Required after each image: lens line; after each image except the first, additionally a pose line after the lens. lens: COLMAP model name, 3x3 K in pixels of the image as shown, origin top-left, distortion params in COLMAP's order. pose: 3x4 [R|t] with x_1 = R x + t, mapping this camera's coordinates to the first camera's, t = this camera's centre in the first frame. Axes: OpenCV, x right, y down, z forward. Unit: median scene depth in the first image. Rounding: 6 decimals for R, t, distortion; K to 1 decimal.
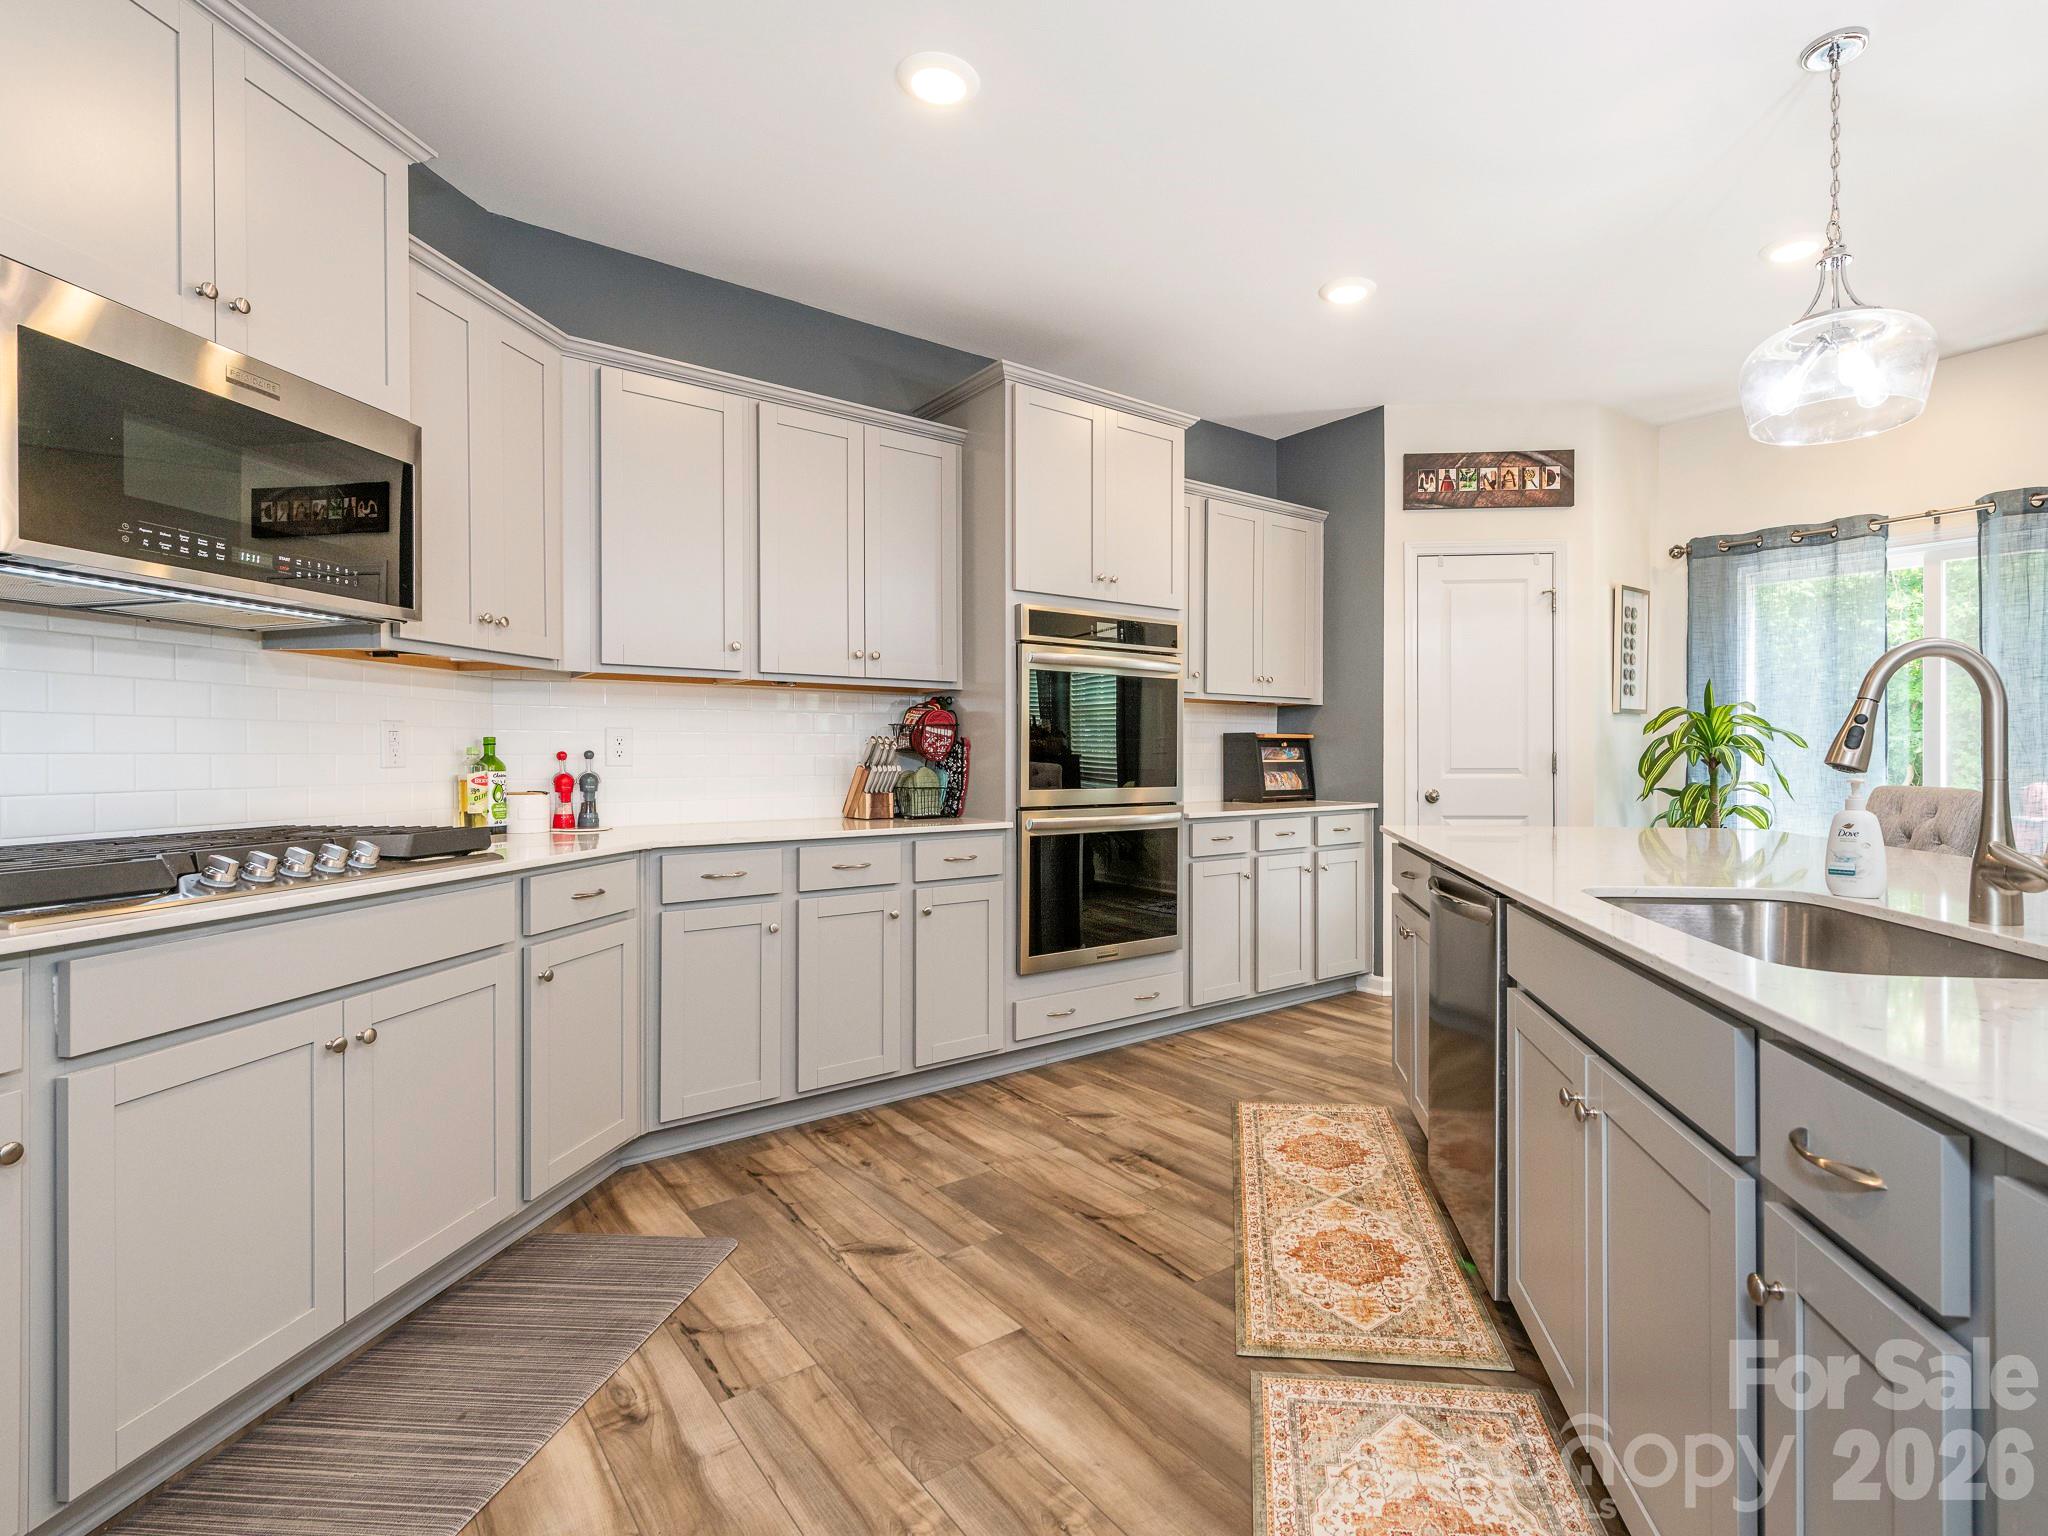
lens RADIAL K [[1011.6, 0, 1131.3], [0, 1011.6, 763.7], [0, 0, 1]] dist [0.004012, -0.000540]
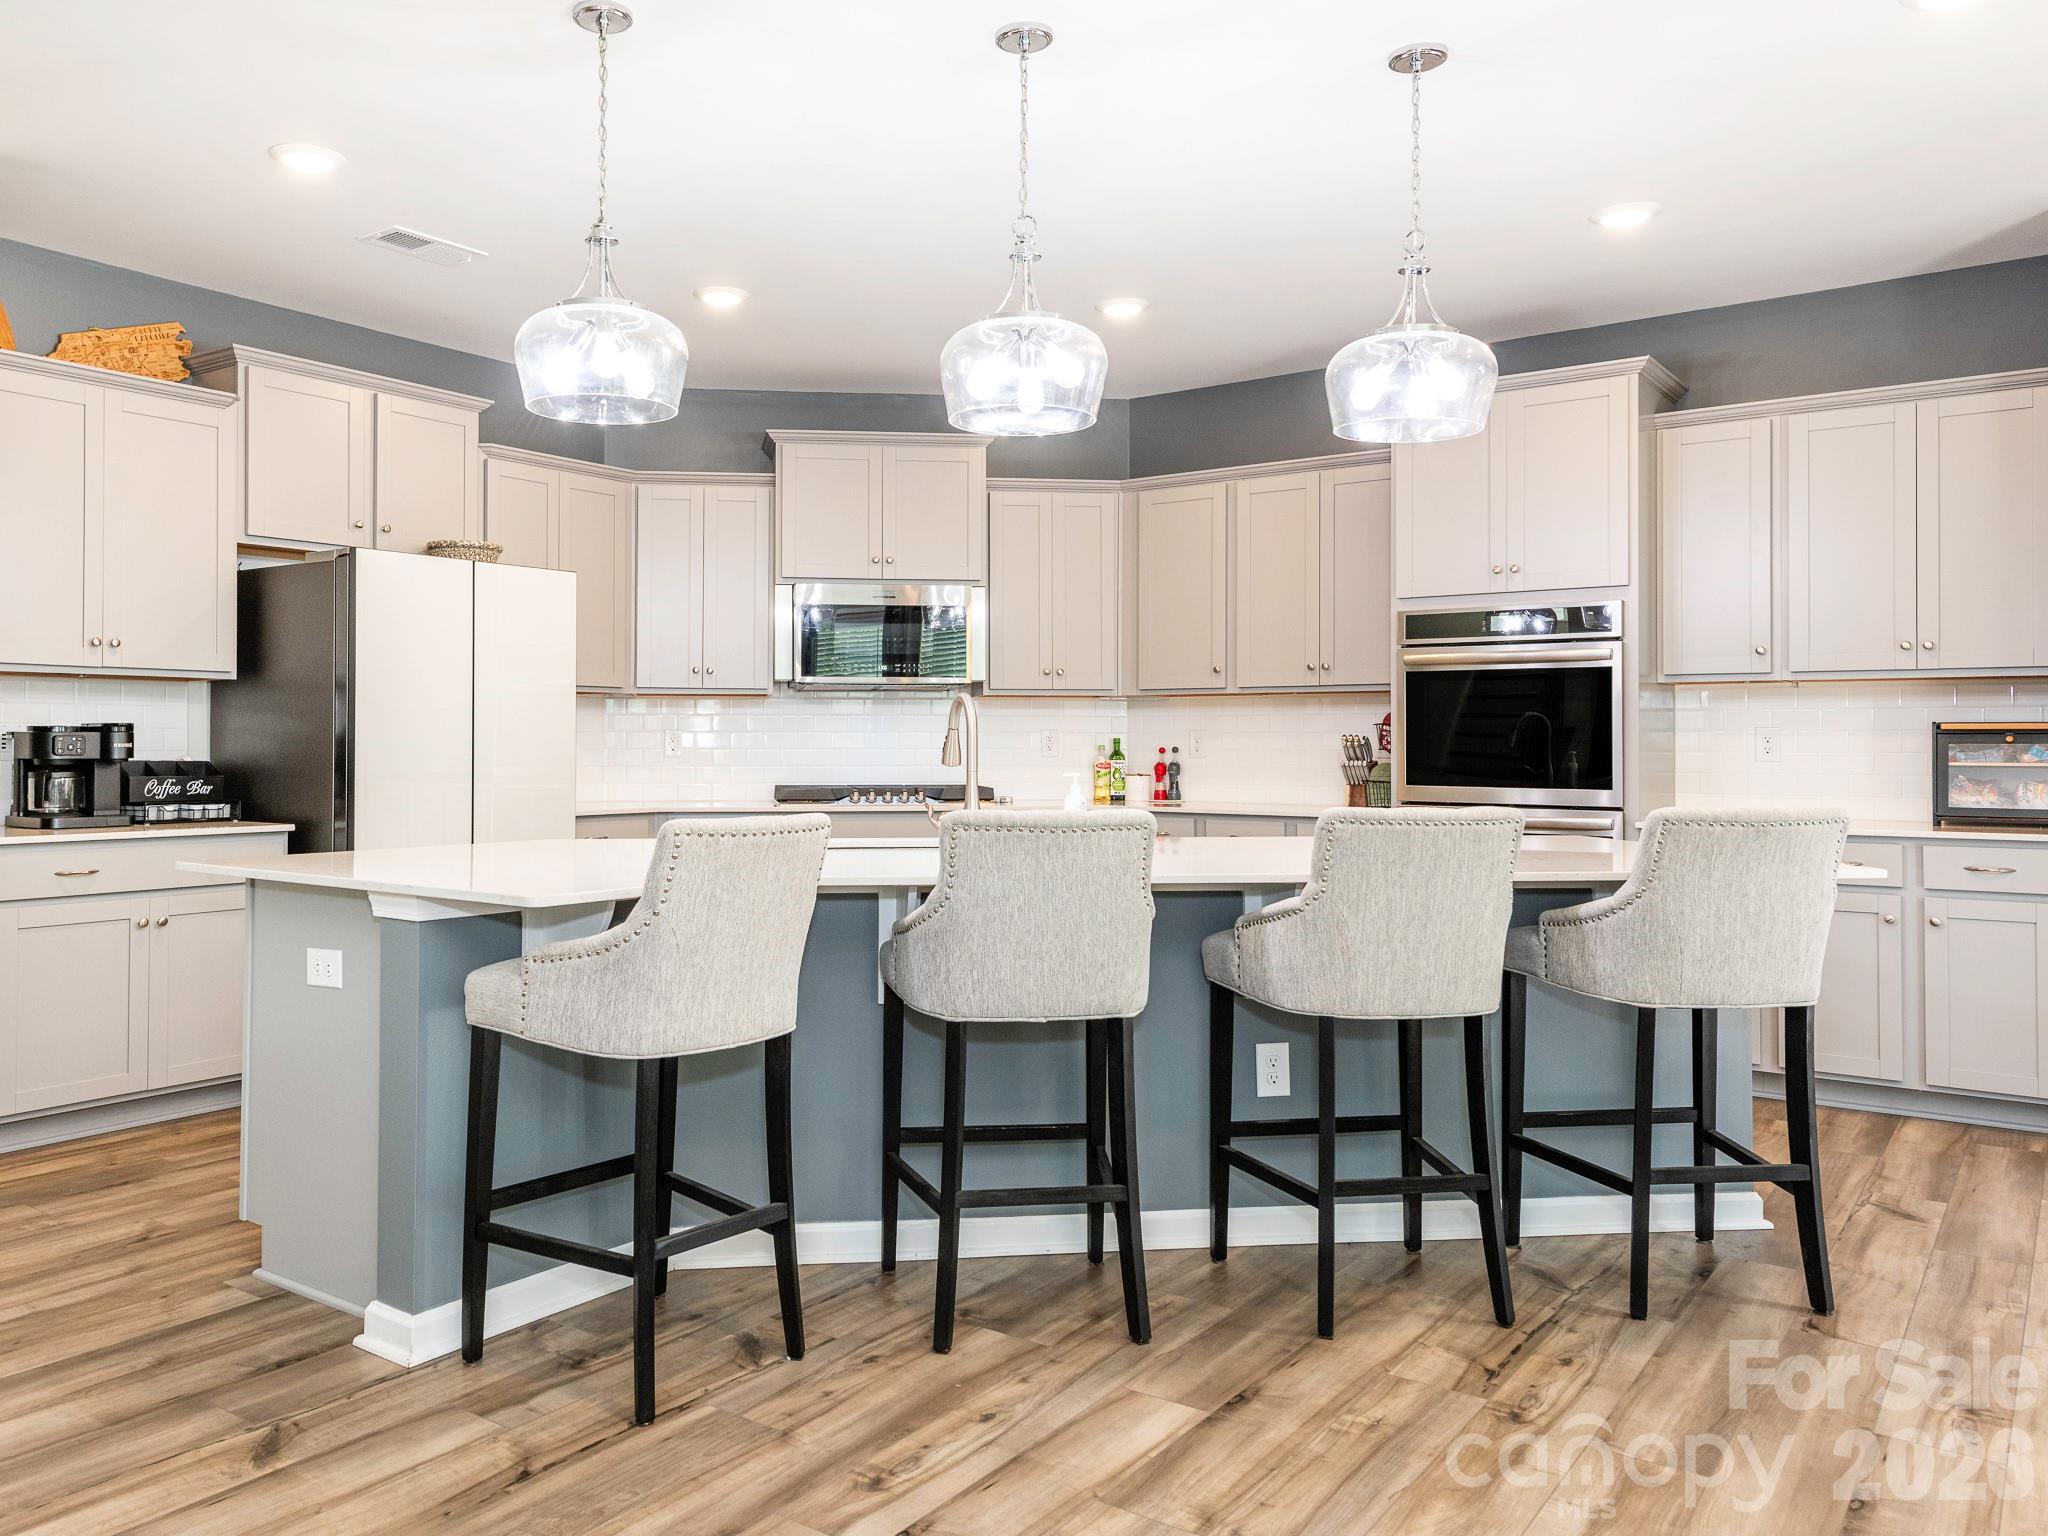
lens RADIAL K [[1545.6, 0, 934.3], [0, 1545.6, 725.3], [0, 0, 1]] dist [0.010286, -0.007575]
pose [[0.234226, -0.008812, -0.972142, 1.143143], [-0.010120, 0.999883, -0.011502, -0.011169], [0.972130, 0.012532, 0.234109, 0.112294]]
